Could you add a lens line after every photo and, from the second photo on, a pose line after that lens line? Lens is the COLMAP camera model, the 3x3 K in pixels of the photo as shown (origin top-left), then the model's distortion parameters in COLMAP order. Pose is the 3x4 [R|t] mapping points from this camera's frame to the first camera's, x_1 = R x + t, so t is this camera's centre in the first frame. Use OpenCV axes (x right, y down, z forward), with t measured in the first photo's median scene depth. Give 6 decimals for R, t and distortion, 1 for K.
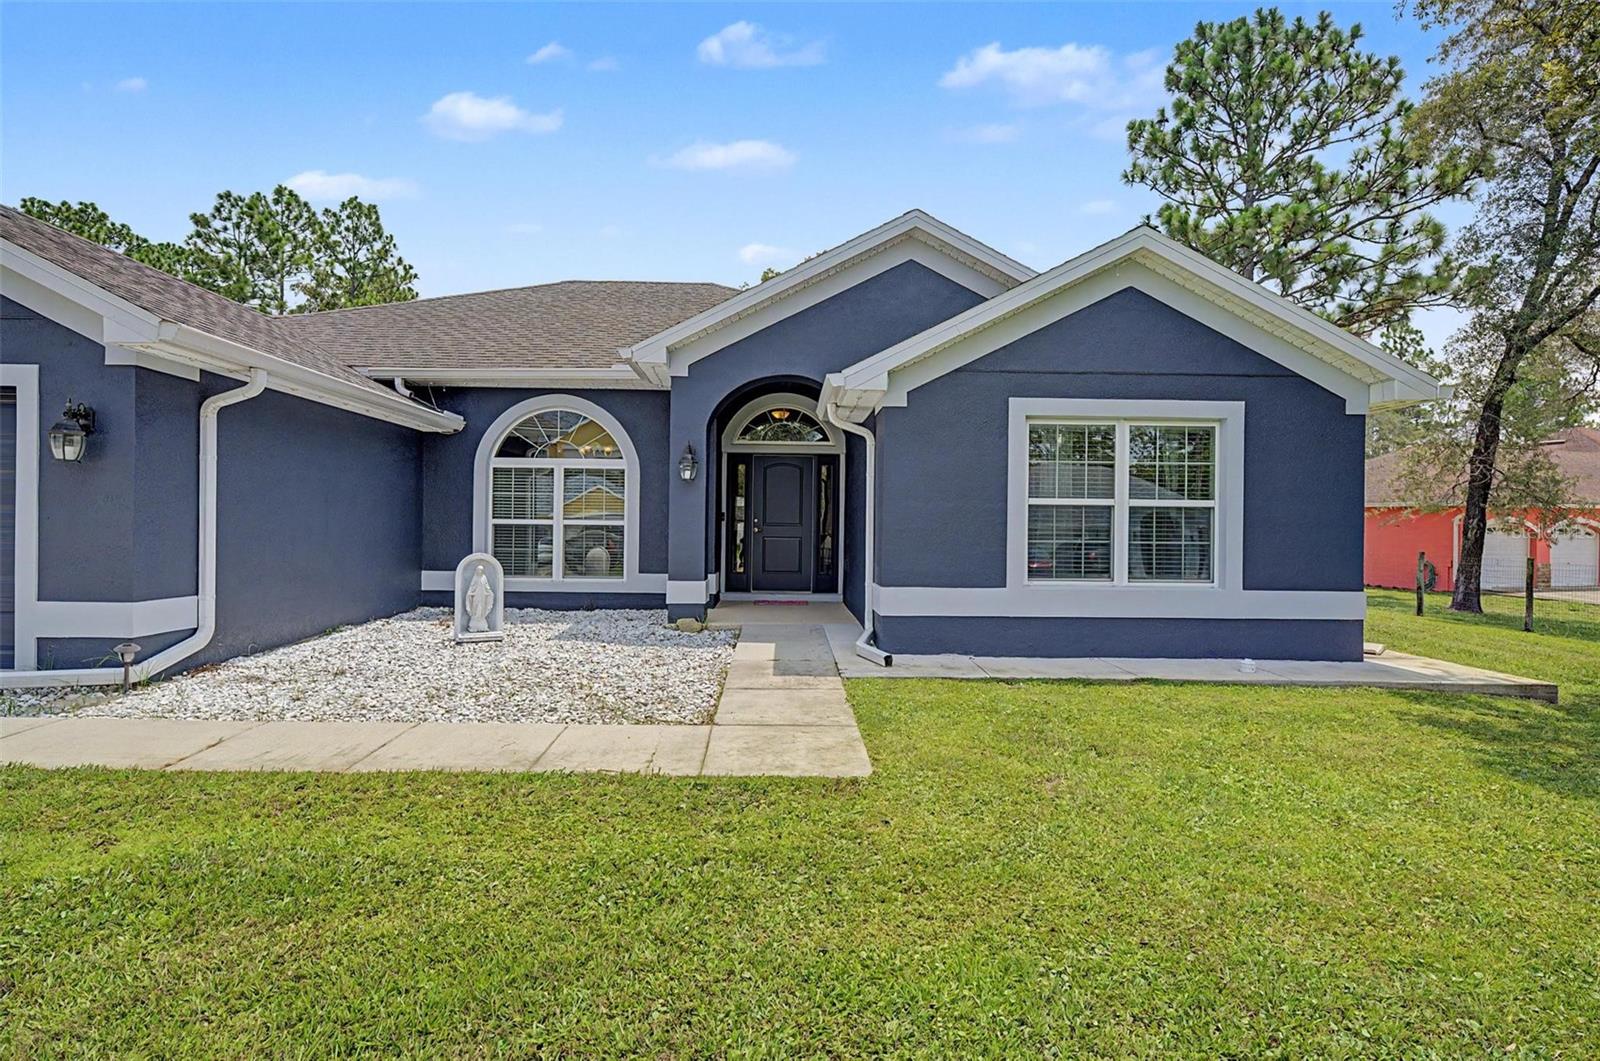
lens RADIAL K [[770.8, 0, 800.0], [0, 770.8, 530.5], [0, 0, 1]] dist [0.001815, 0.000340]
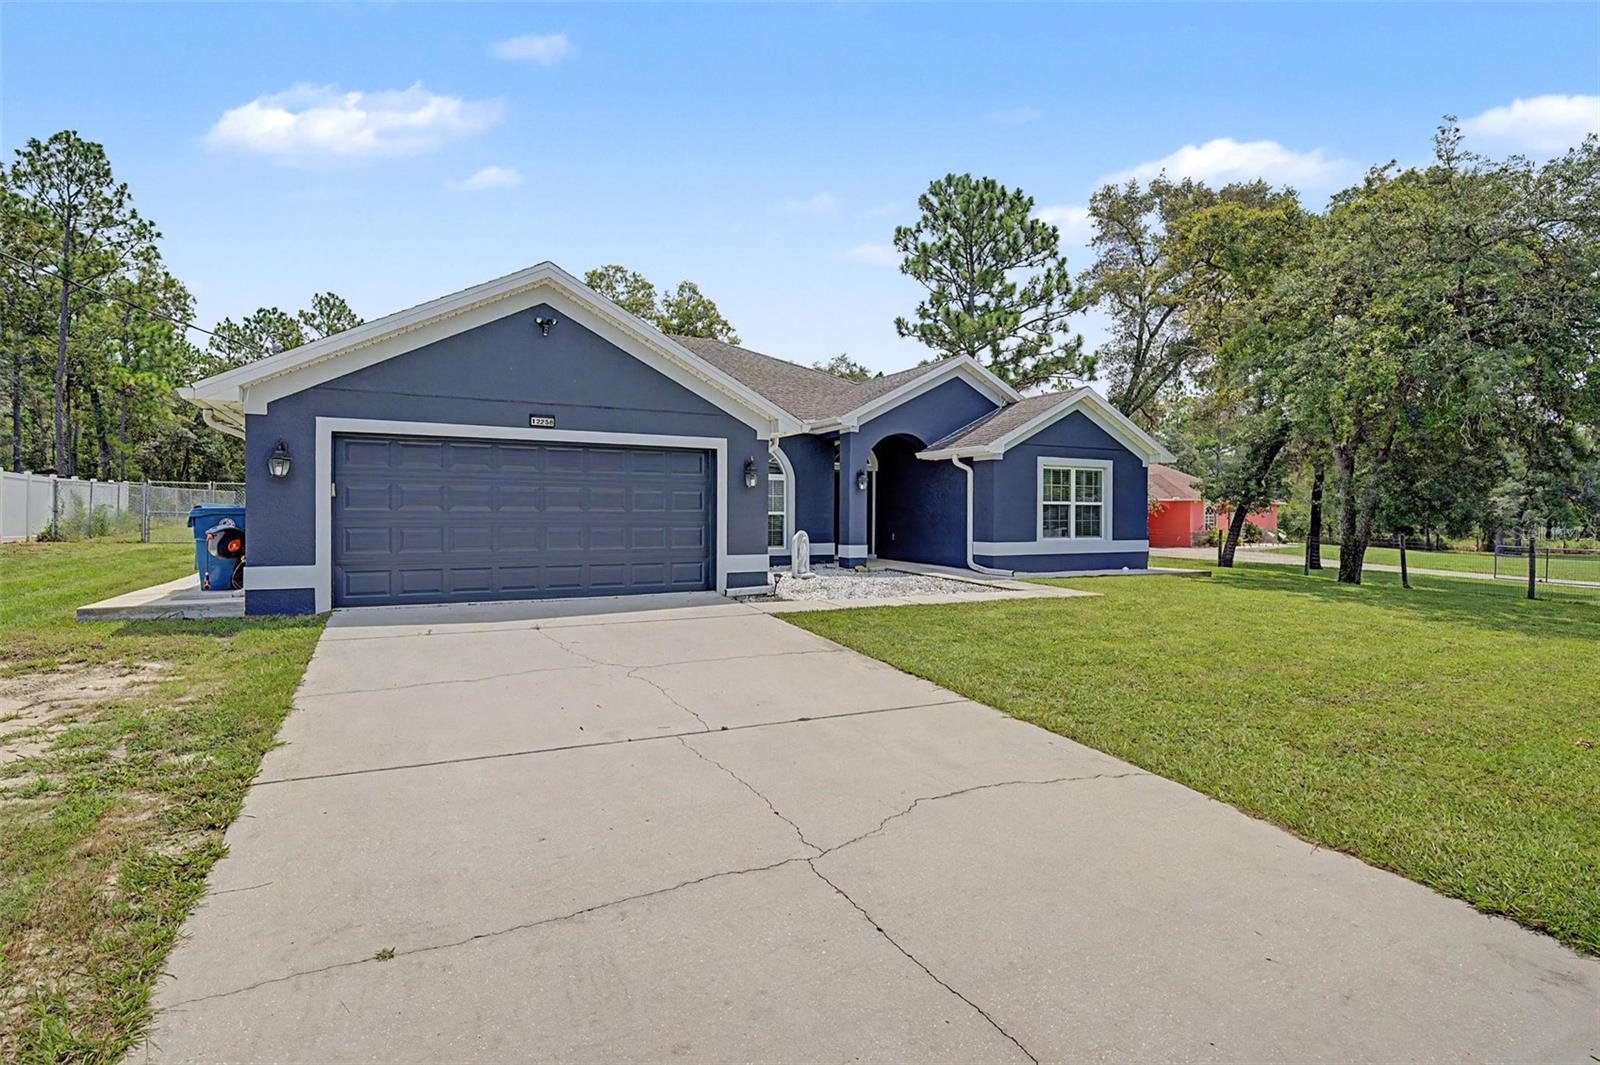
lens RADIAL K [[737.7, 0, 799.5], [0, 737.7, 521.5], [0, 0, 1]] dist [-0.002291, 0.000105]
pose [[0.905156, -0.011456, 0.424926, -1.228026], [0.005998, 0.999881, 0.014181, -0.018069], [-0.425038, -0.010287, 0.905117, -0.622716]]
